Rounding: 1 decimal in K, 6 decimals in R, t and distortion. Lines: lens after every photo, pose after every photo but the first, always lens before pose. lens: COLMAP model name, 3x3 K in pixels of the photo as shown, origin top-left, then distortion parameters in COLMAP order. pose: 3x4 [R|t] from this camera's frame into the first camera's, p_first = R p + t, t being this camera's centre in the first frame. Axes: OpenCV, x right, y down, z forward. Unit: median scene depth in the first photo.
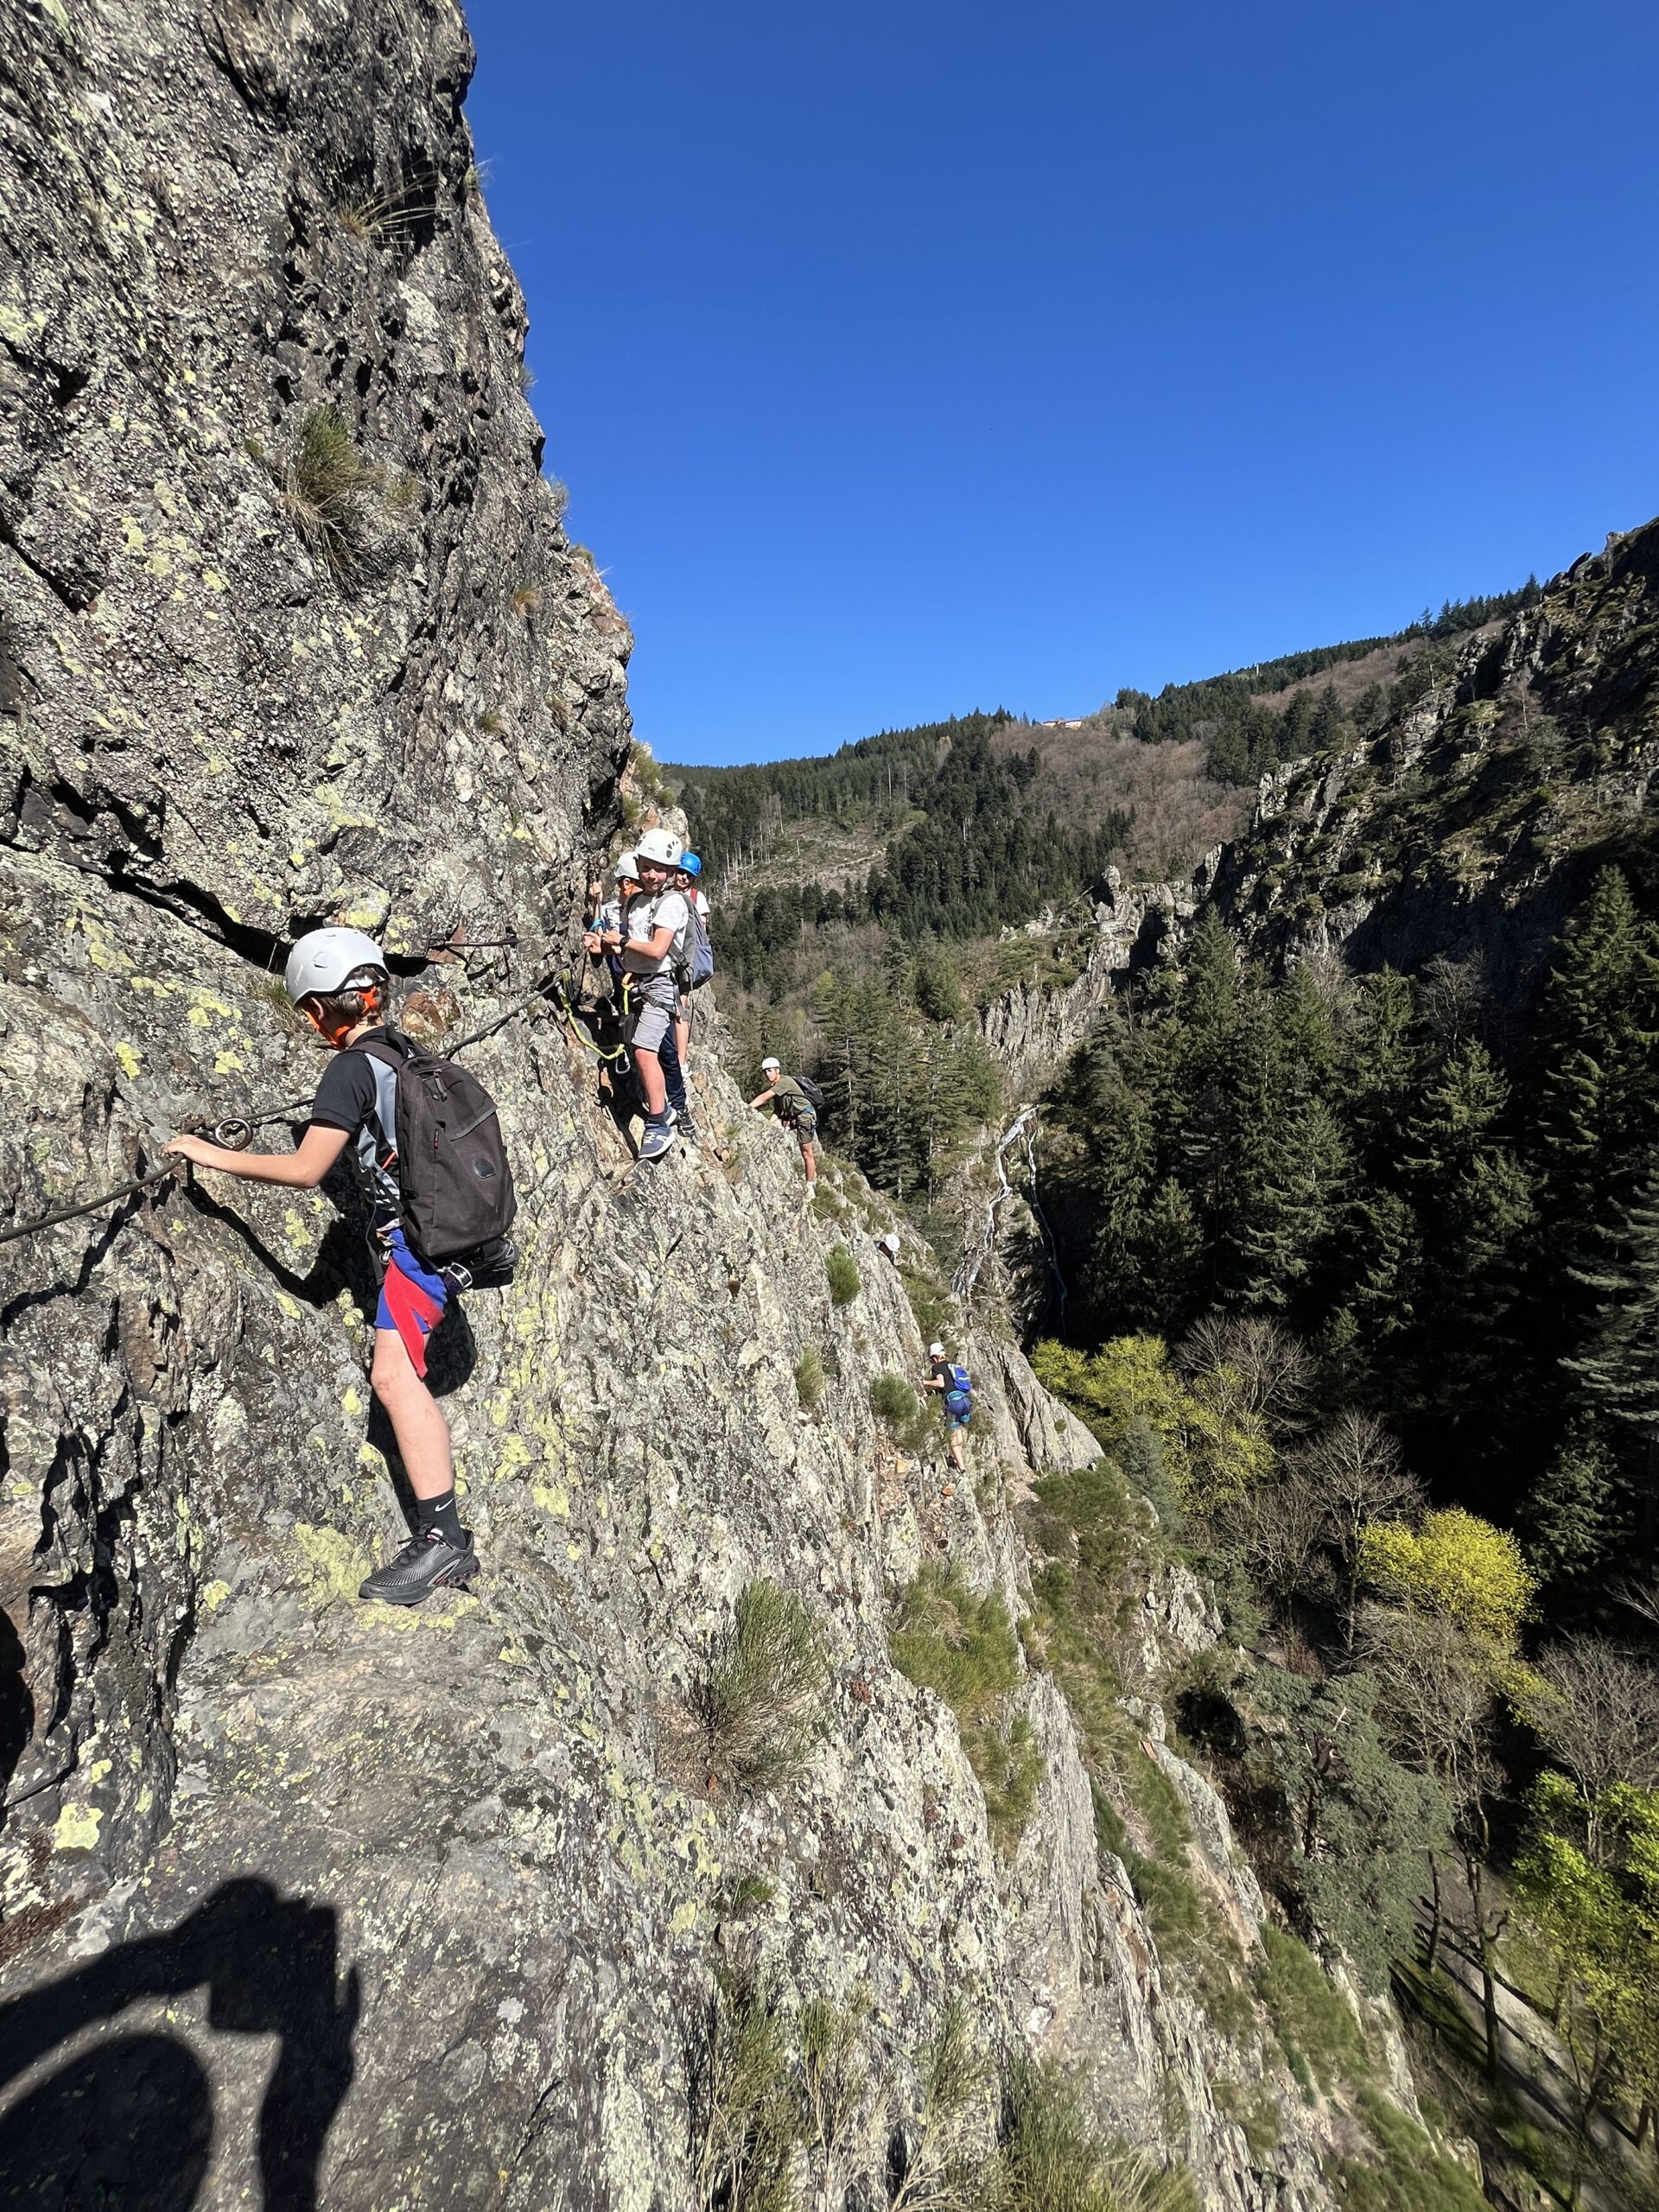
lens RADIAL K [[907.2, 0, 822.4], [0, 907.2, 1105.9], [0, 0, 1]] dist [-0.001764, -0.000589]
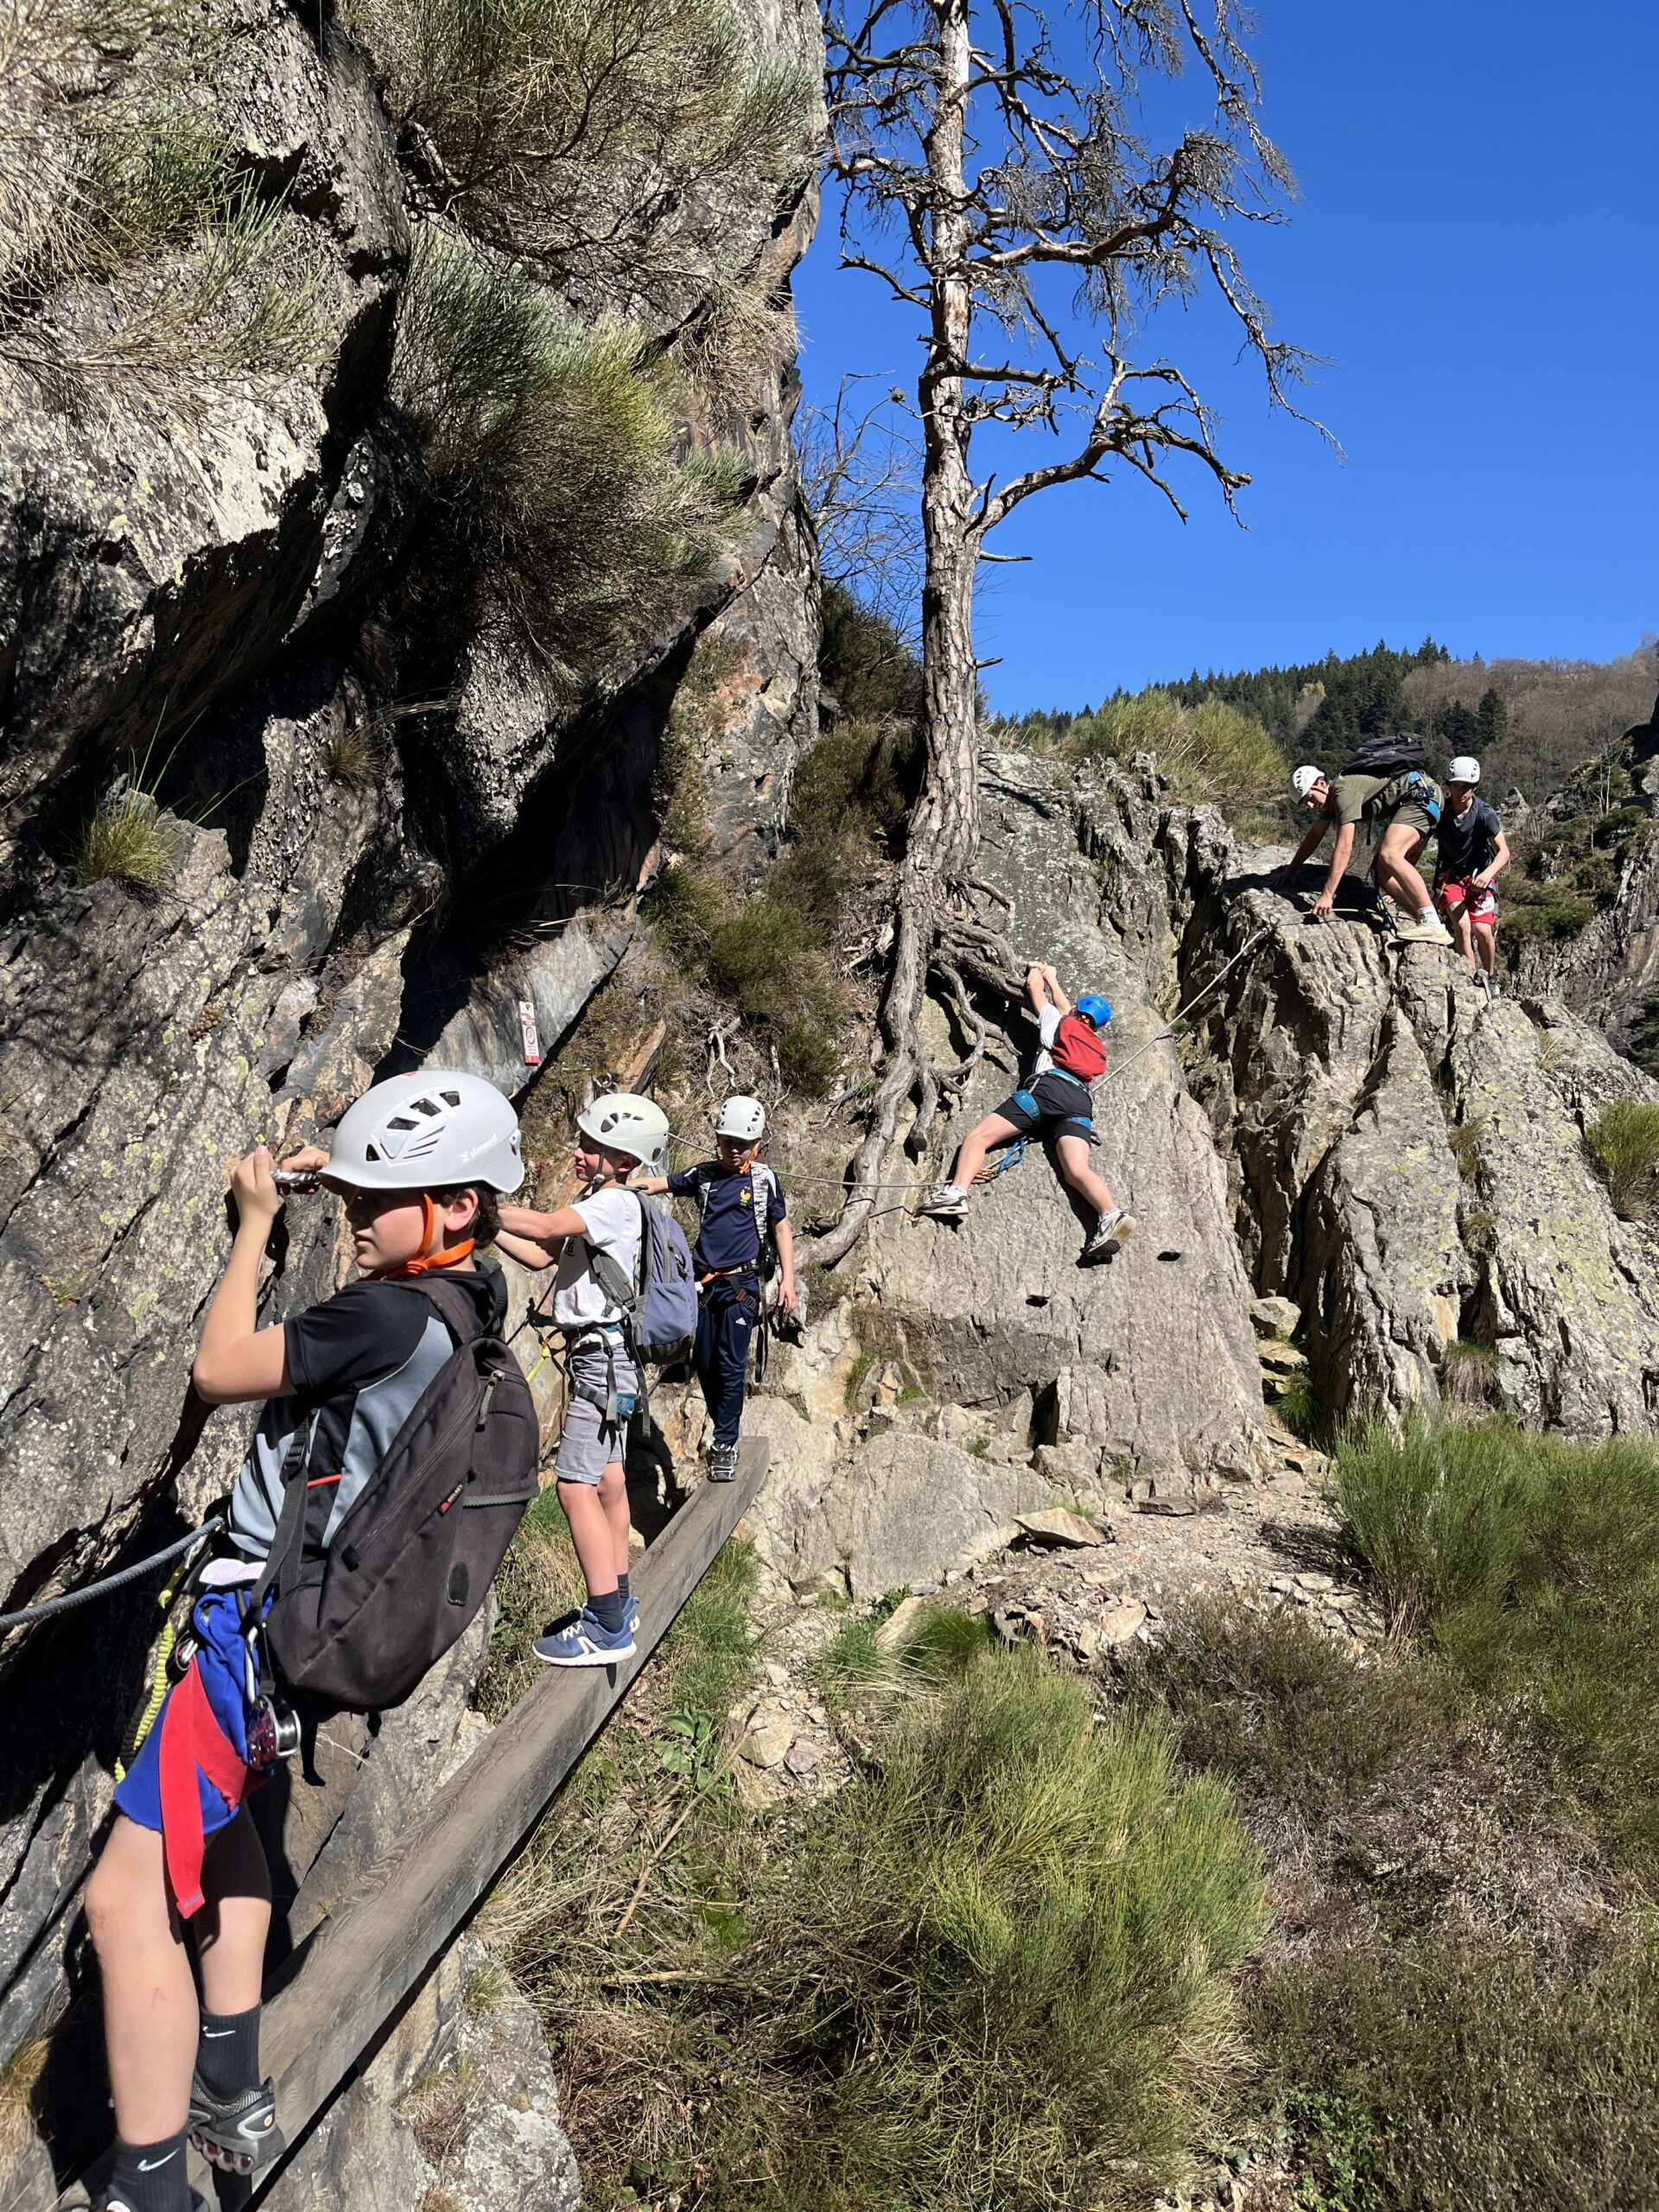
lens RADIAL K [[1670.7, 0, 787.4], [0, 1670.7, 1085.5], [0, 0, 1]] dist [0.066443, -0.087907]
pose [[0.983024, 0.086652, -0.161726, 0.054139], [-0.115124, 0.977646, -0.175942, 0.109571], [0.142866, 0.191573, 0.971025, 0.219469]]
